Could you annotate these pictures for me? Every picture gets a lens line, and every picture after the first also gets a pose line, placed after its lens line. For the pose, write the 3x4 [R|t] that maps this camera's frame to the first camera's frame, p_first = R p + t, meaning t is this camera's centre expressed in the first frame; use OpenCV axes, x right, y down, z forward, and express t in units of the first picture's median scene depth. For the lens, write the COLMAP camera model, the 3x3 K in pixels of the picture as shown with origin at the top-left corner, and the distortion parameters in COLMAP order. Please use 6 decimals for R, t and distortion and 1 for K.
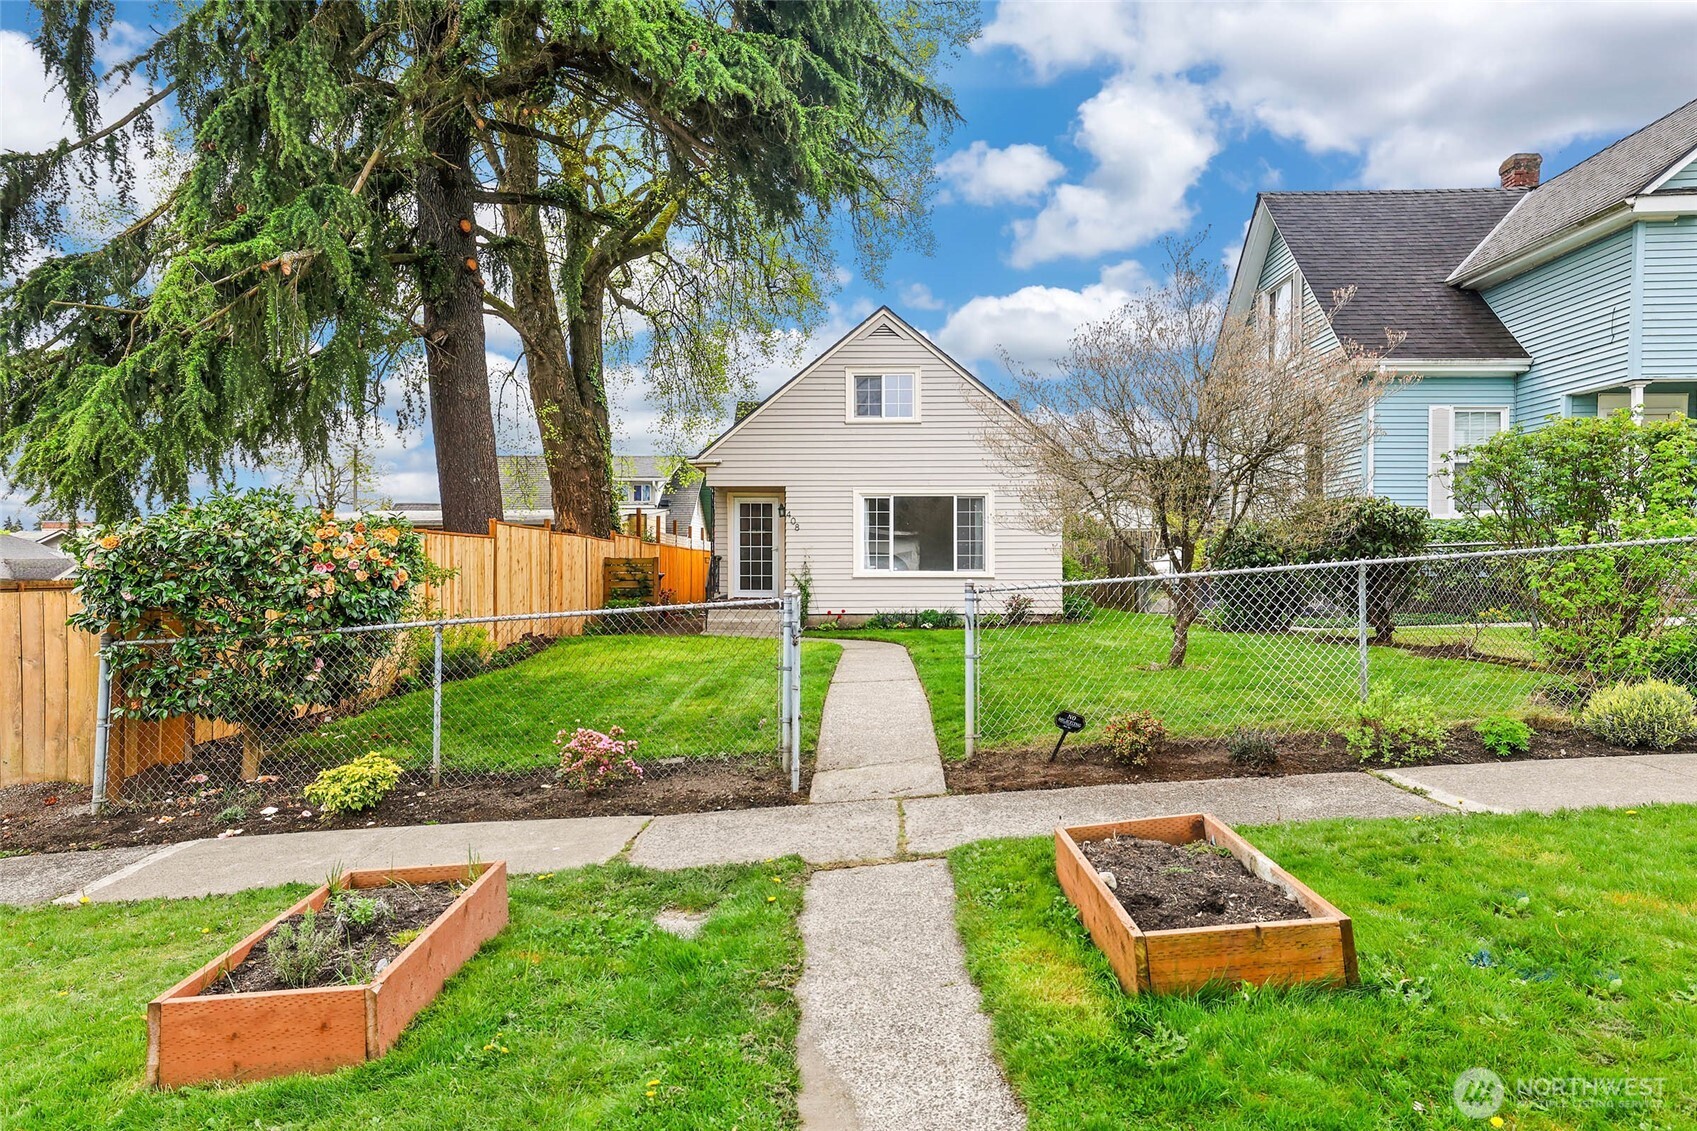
lens RADIAL K [[1176.2, 0, 855.2], [0, 1176.2, 566.2], [0, 0, 1]] dist [0.052806, 0.000555]
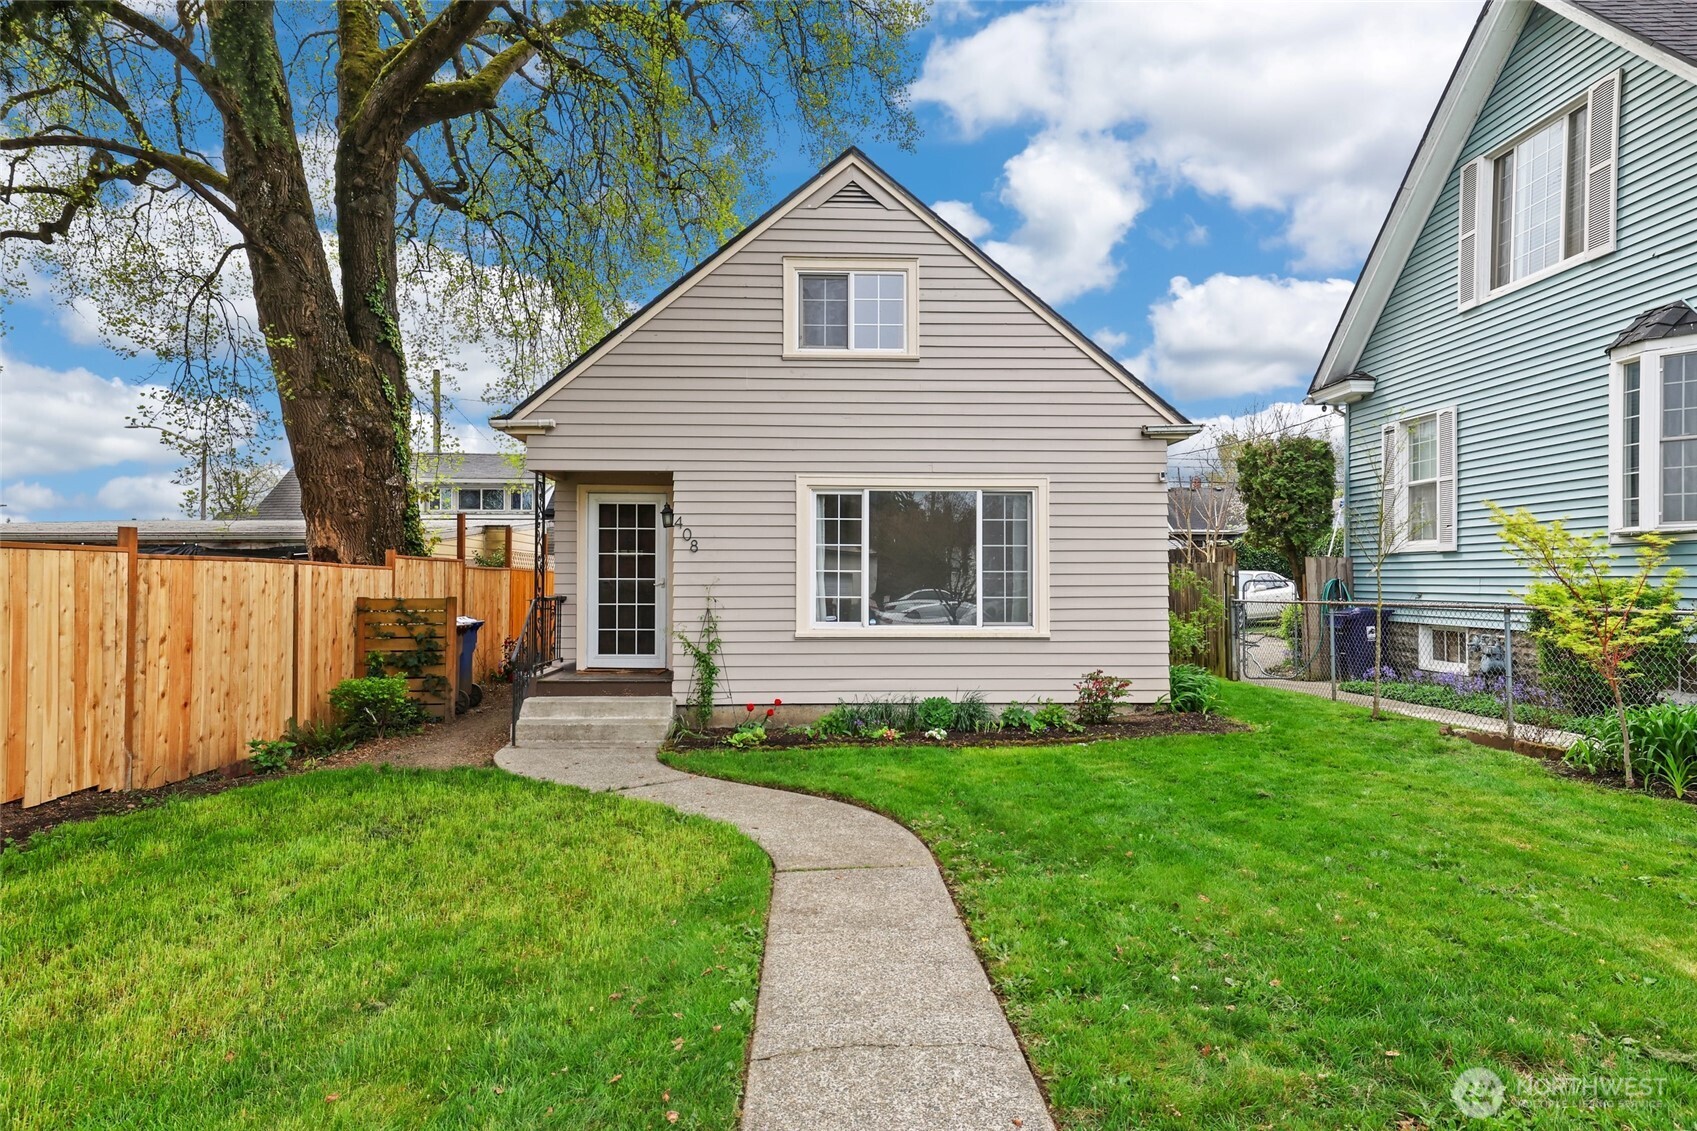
lens RADIAL K [[1098.6, 0, 834.9], [0, 1098.6, 565.5], [0, 0, 1]] dist [0.038469, 0.024106]
pose [[0.999384, 0.003208, 0.034944, -0.001568], [-0.002719, 0.999898, -0.014055, -0.016705], [-0.034986, 0.013951, 0.999290, 0.480036]]
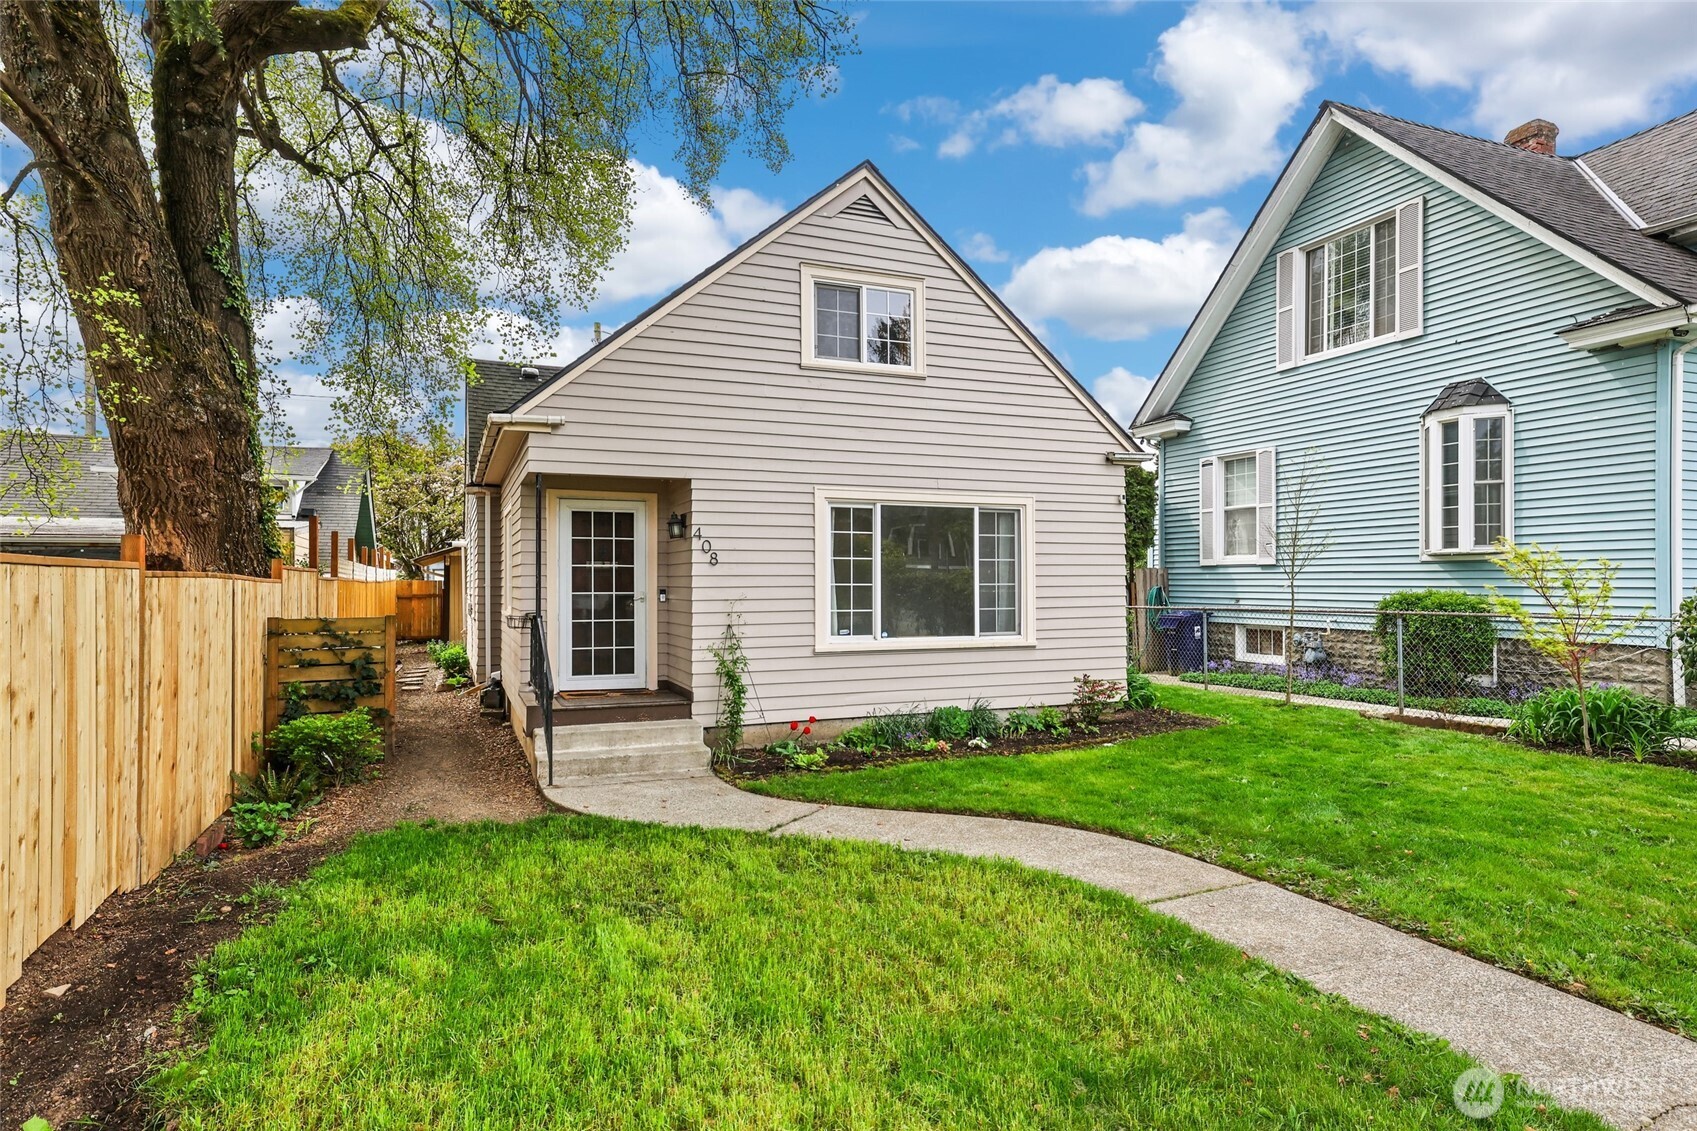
lens RADIAL K [[1018.1, 0, 899.6], [0, 1018.1, 580.0], [0, 0, 1]] dist [0.015323, 0.026778]
pose [[0.916097, 0.000450, 0.400955, -0.152805], [0.000749, 0.999996, -0.002834, -0.022133], [-0.400955, 0.002897, 0.916093, 0.549548]]
